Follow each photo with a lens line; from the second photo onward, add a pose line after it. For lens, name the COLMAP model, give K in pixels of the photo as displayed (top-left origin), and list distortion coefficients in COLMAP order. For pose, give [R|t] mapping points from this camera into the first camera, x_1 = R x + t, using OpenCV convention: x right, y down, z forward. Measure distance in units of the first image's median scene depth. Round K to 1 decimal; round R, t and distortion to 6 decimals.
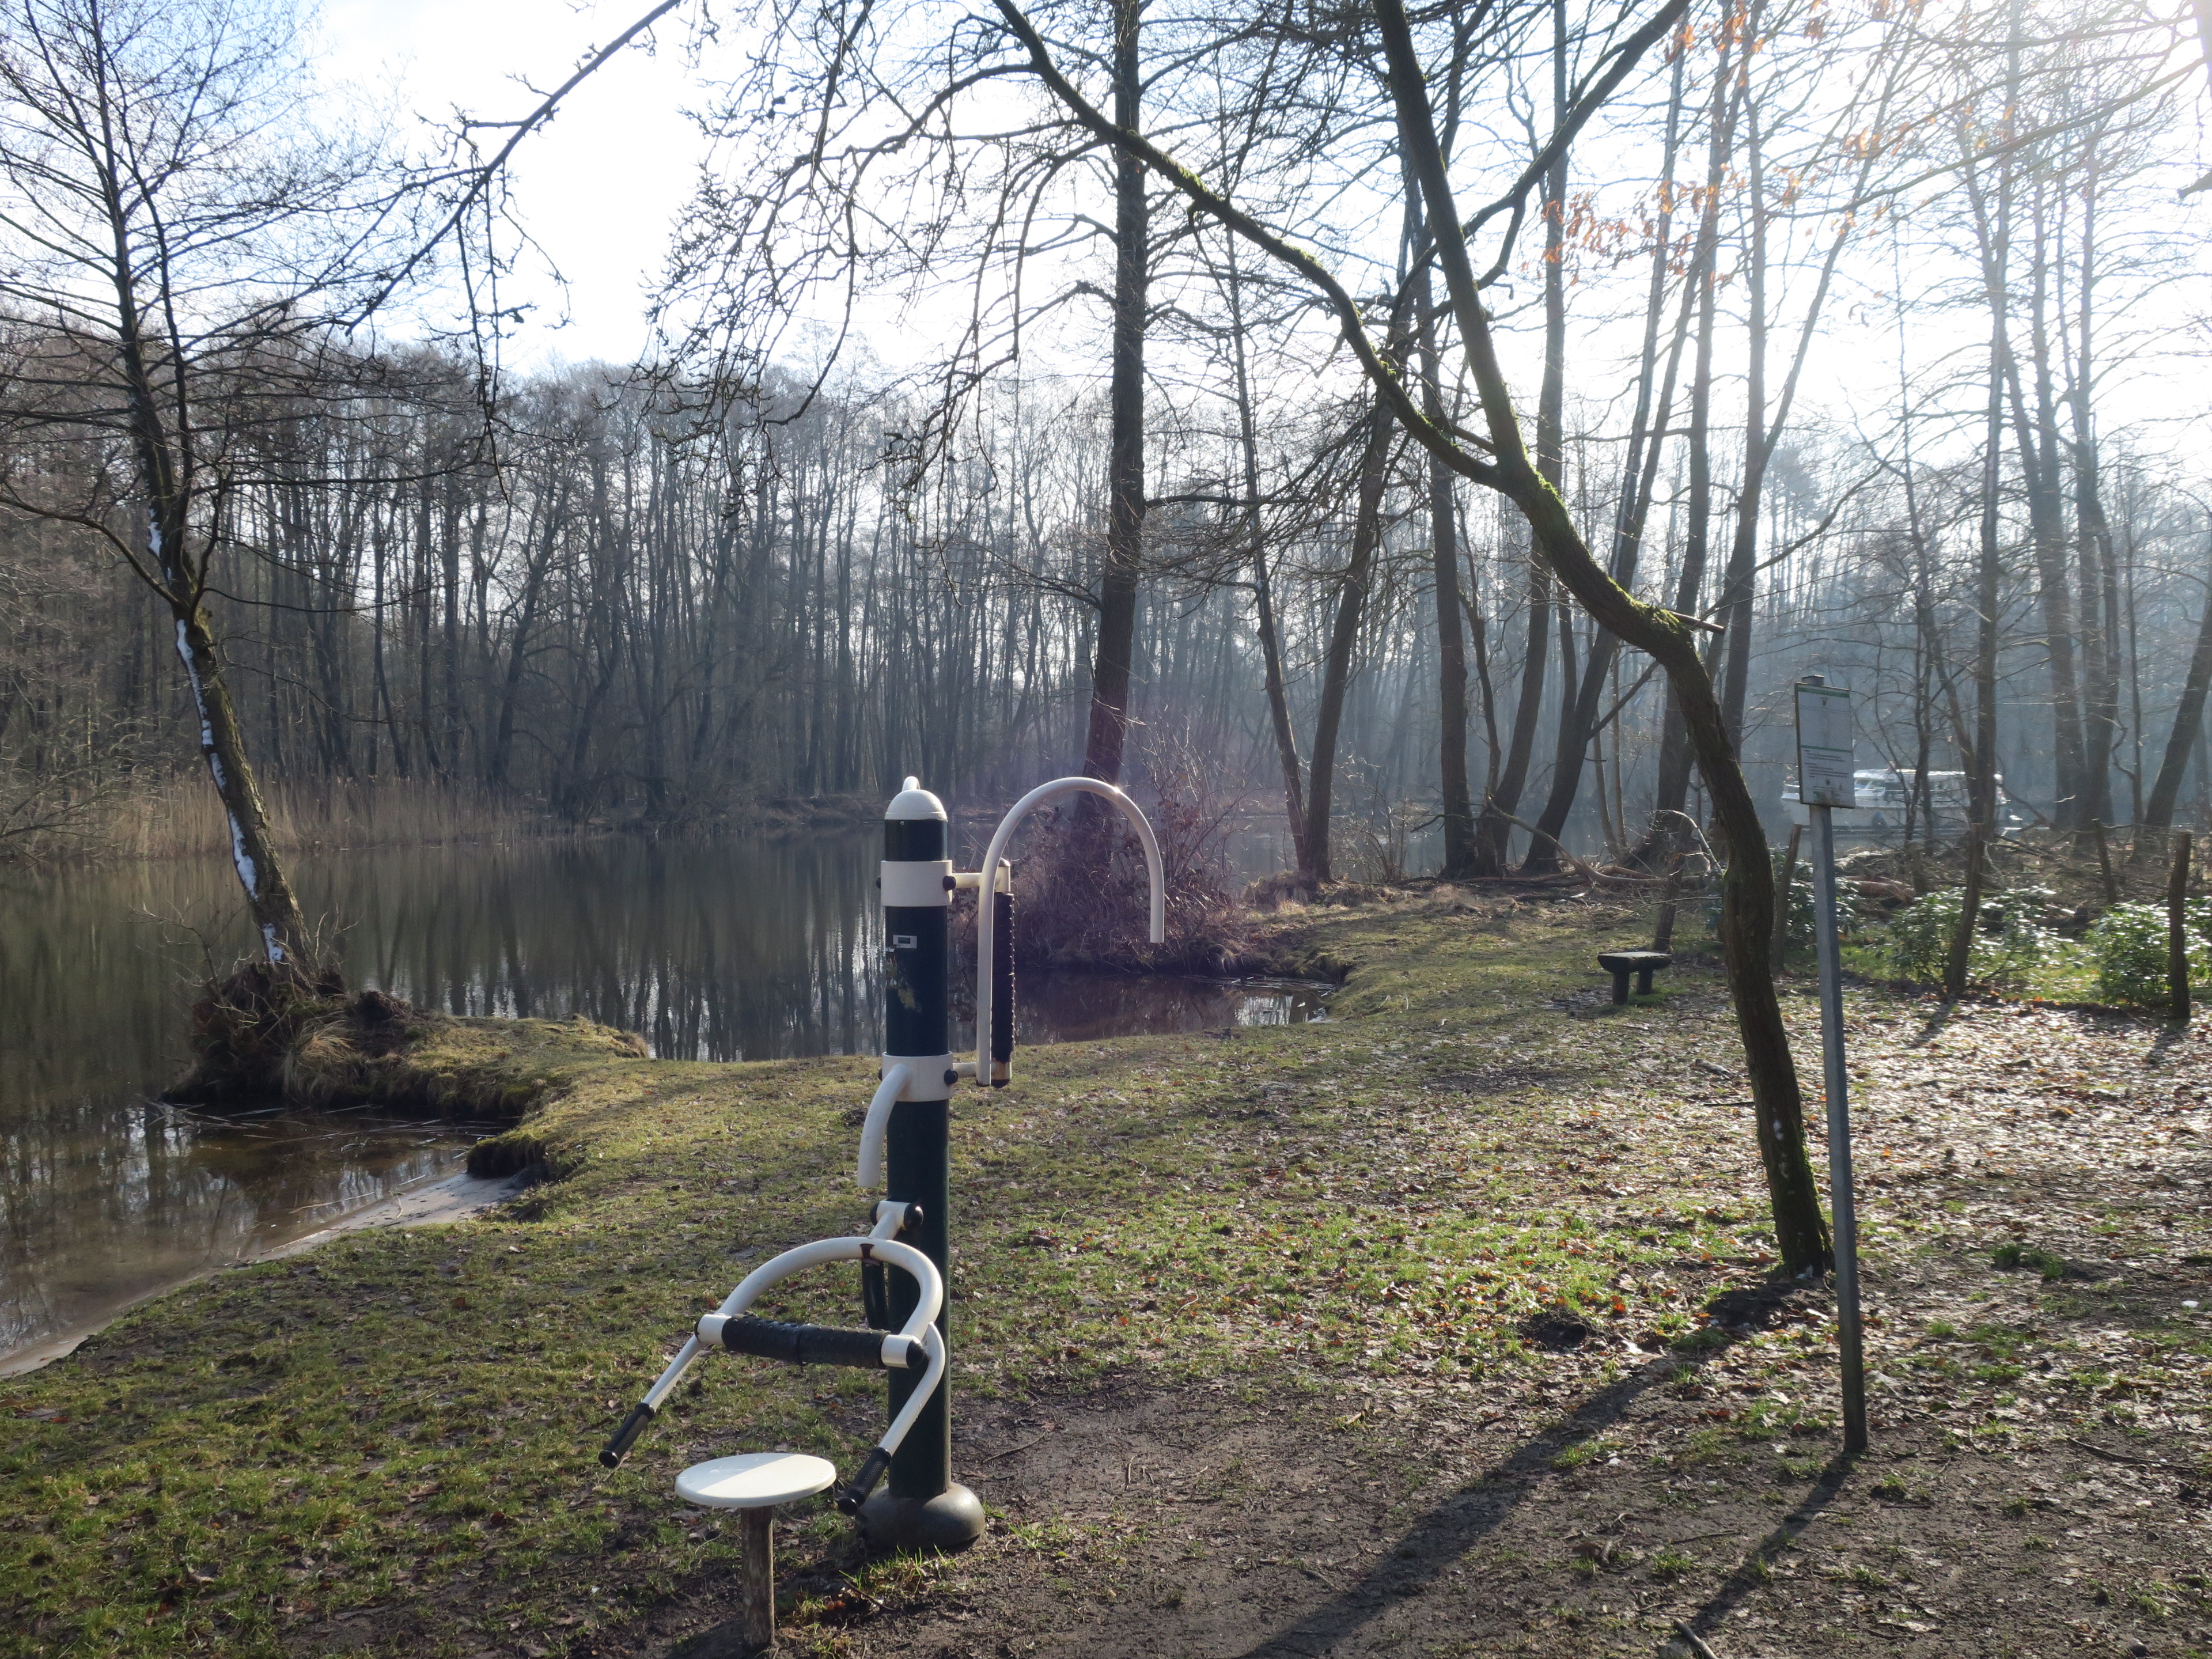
lens RADIAL K [[1725.8, 0, 1105.9], [0, 1725.8, 833.5], [0, 0, 1]] dist [-0.032190, 0.005257]
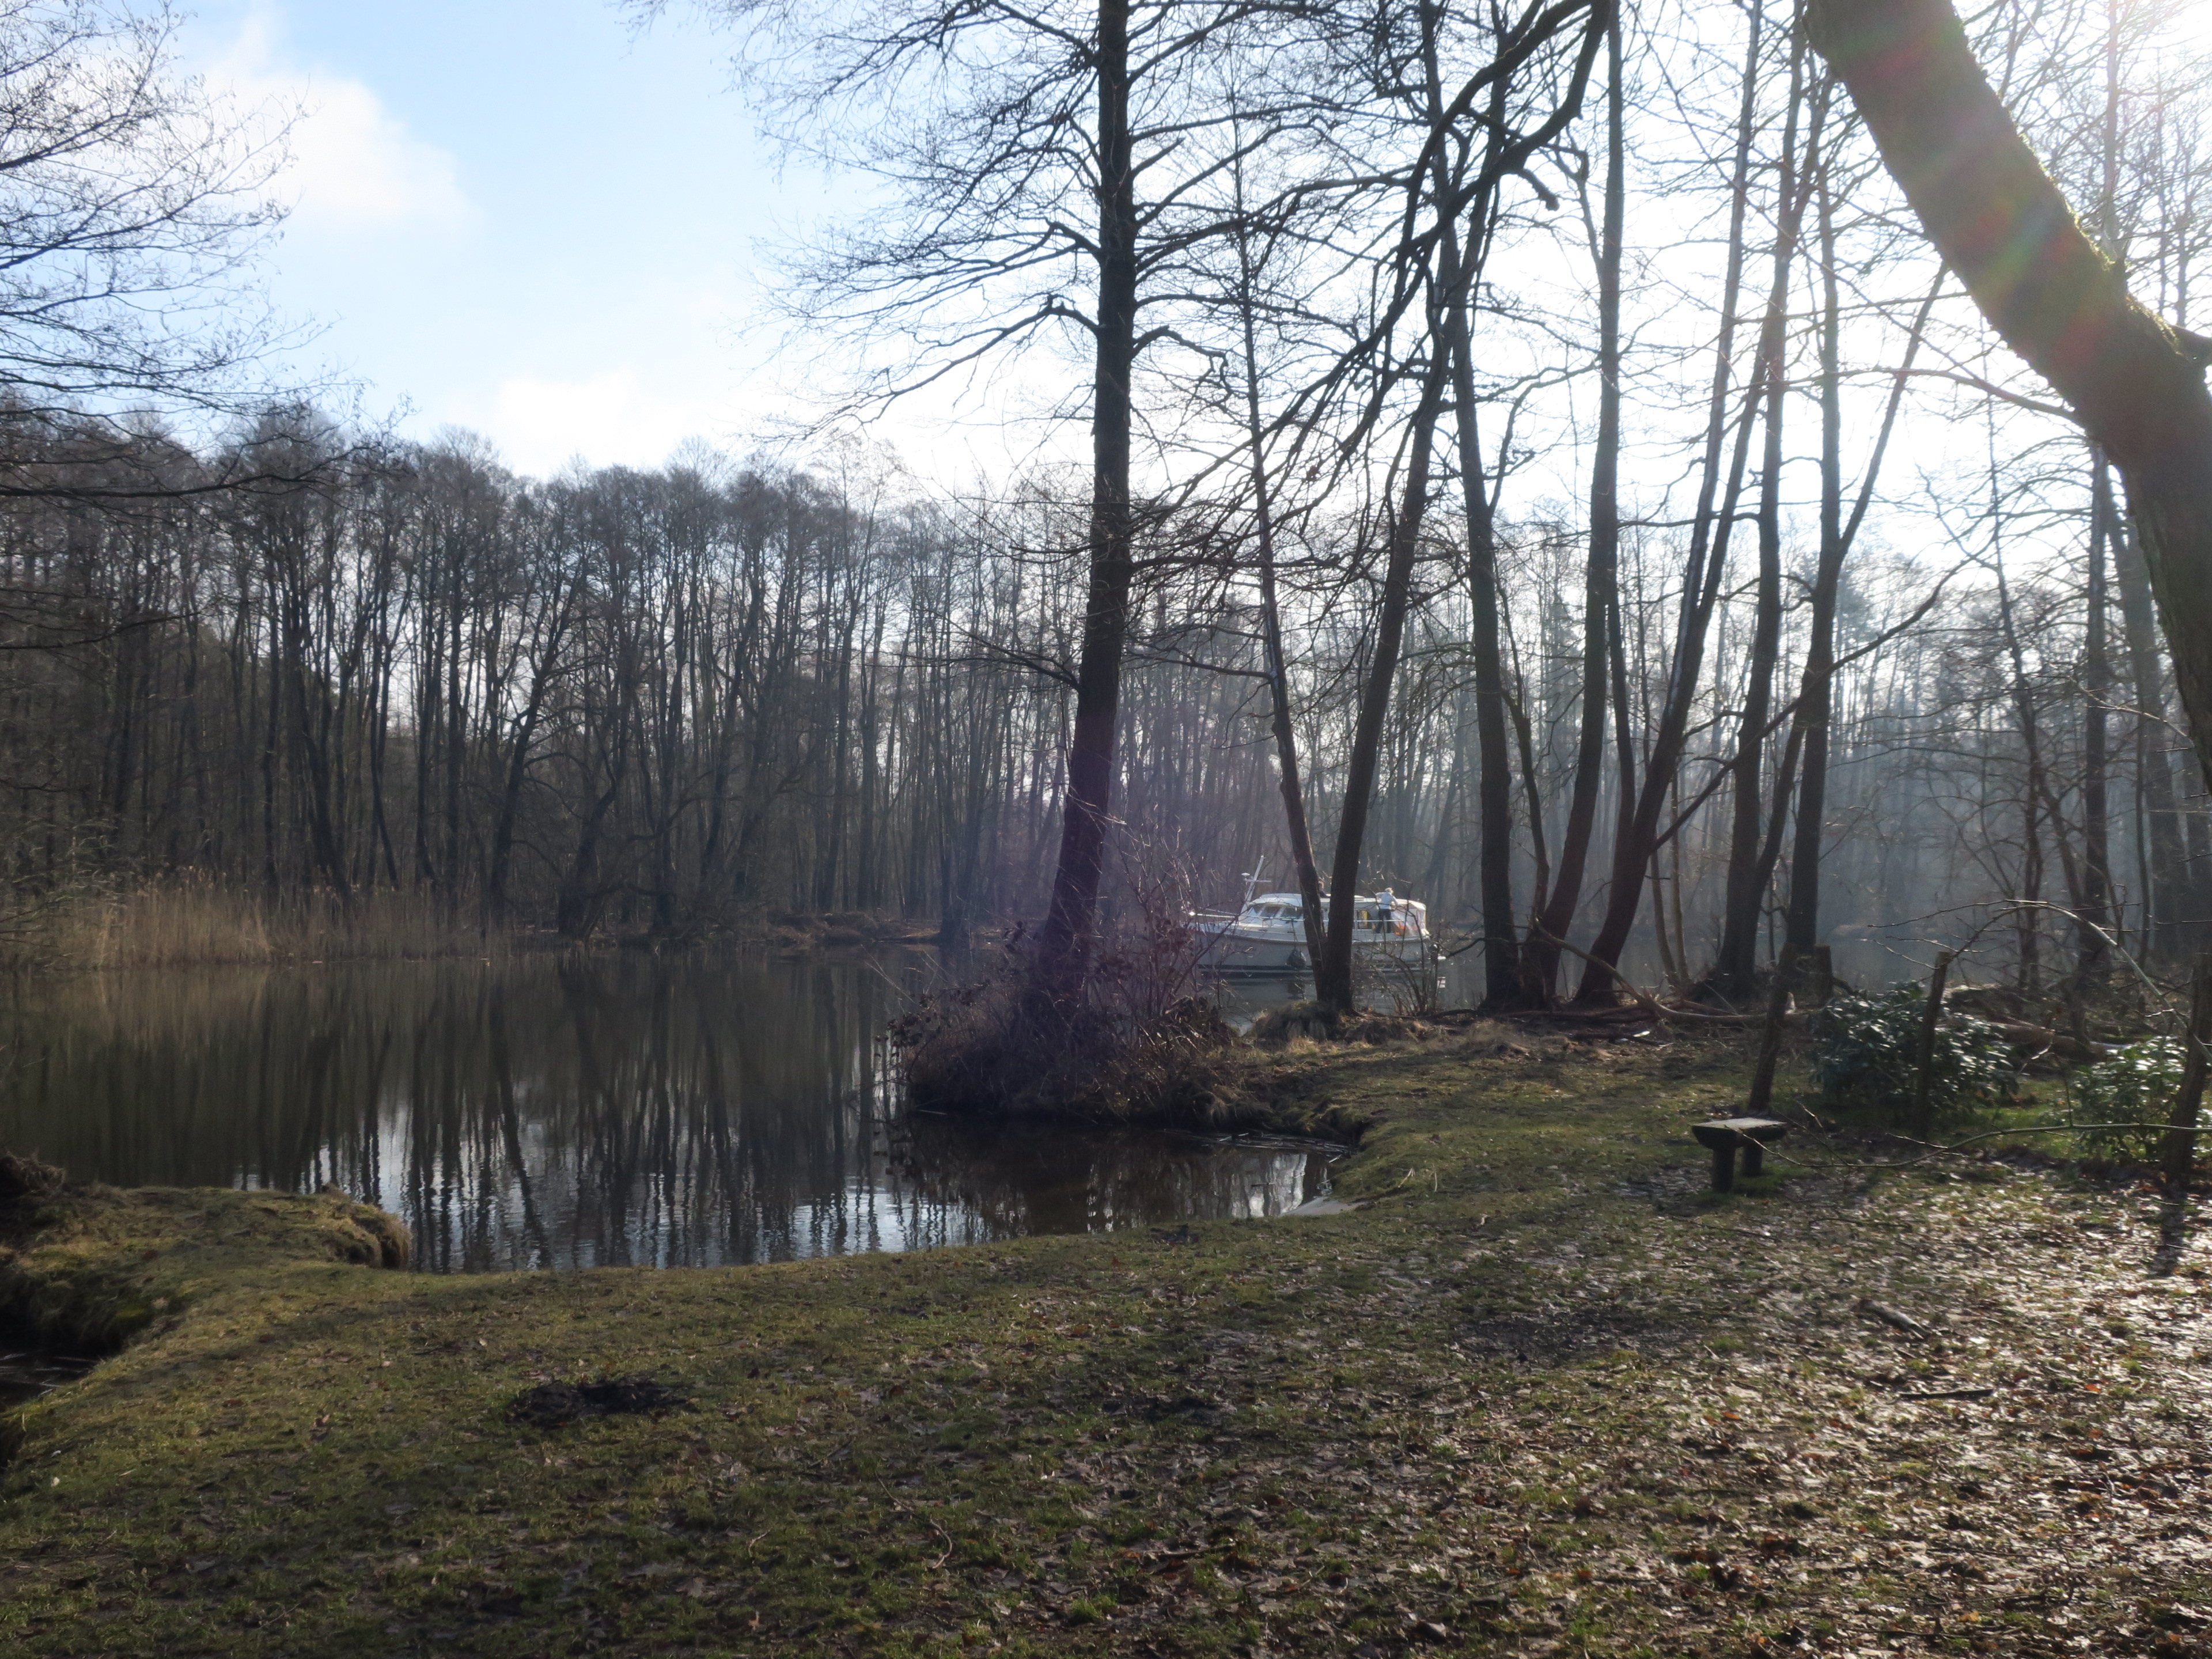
lens RADIAL K [[1725.8, 0, 1096.1], [0, 1725.8, 877.4], [0, 0, 1]] dist [-0.032190, 0.005257]
pose [[0.999537, 0.011305, -0.028239, 0.020277], [-0.012575, 0.998899, -0.045191, 0.000221], [0.027697, 0.045525, 0.998579, 0.104495]]
